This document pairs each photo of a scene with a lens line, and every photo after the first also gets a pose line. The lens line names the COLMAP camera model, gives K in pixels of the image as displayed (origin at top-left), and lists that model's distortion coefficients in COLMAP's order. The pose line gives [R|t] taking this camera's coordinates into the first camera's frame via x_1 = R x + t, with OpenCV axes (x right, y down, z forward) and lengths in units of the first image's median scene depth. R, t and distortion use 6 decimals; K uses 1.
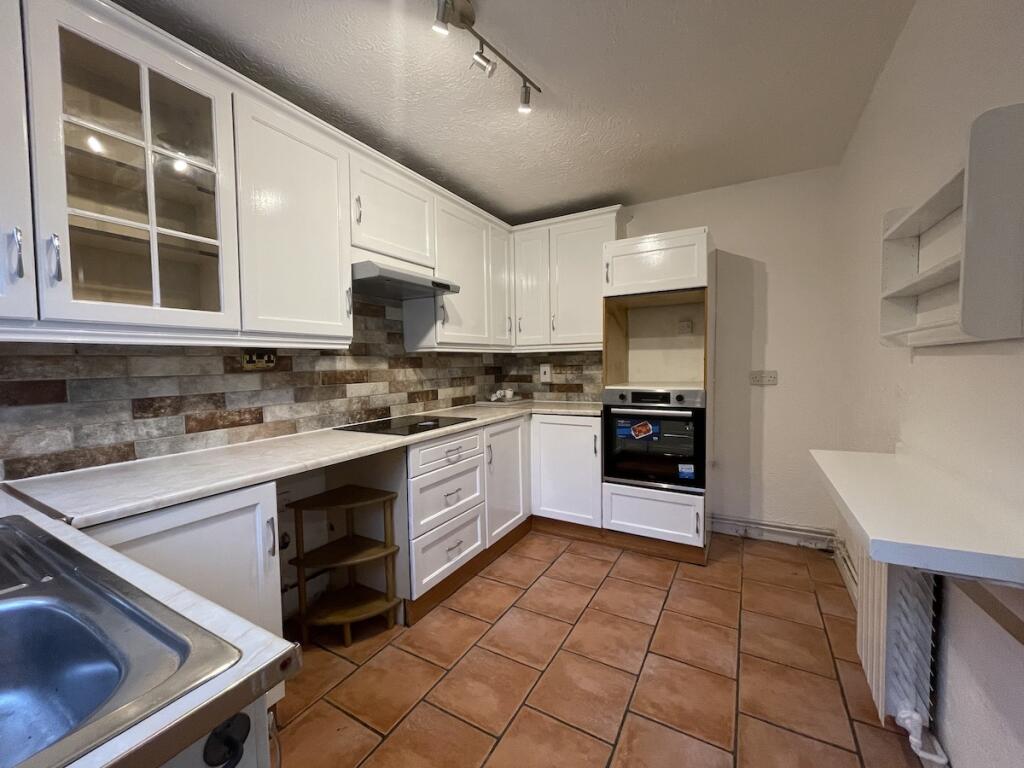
lens RADIAL K [[413.9, 0, 511.5], [0, 413.9, 380.7], [0, 0, 1]] dist [-0.003857, -0.000047]
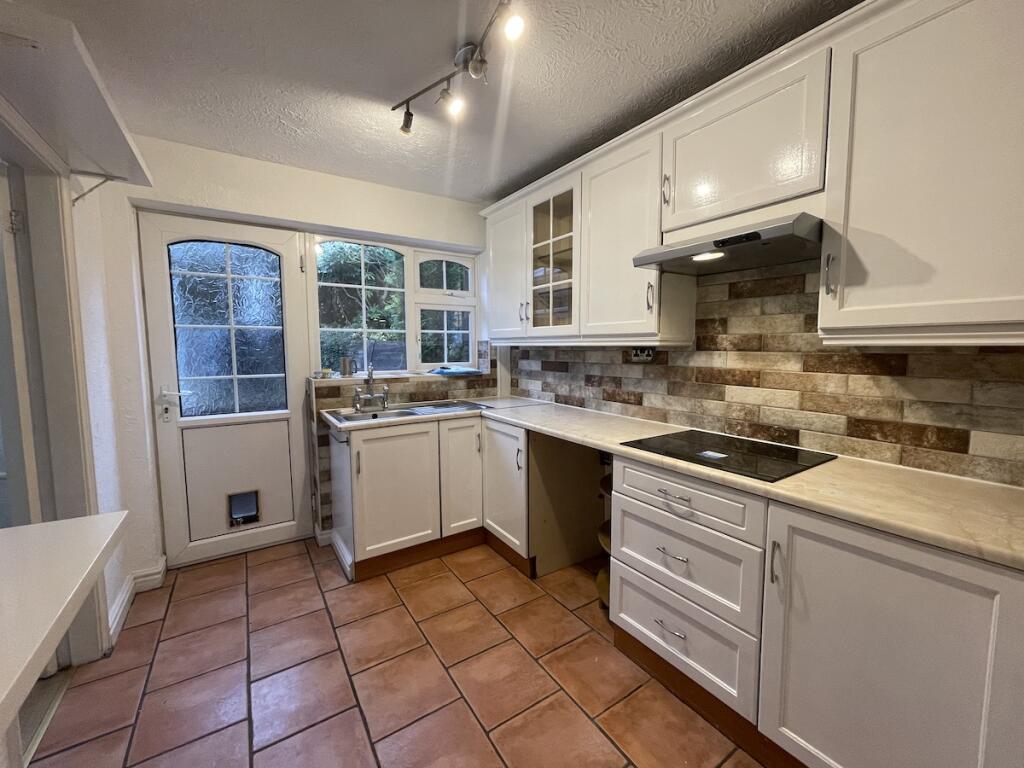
lens RADIAL K [[413.9, 0, 514.4], [0, 413.9, 382.0], [0, 0, 1]] dist [-0.003857, -0.000047]
pose [[-0.453239, 0.098623, -0.885916, 0.638845], [-0.026772, 0.991906, 0.124119, -0.107755], [0.890987, 0.079974, -0.446930, 1.191990]]
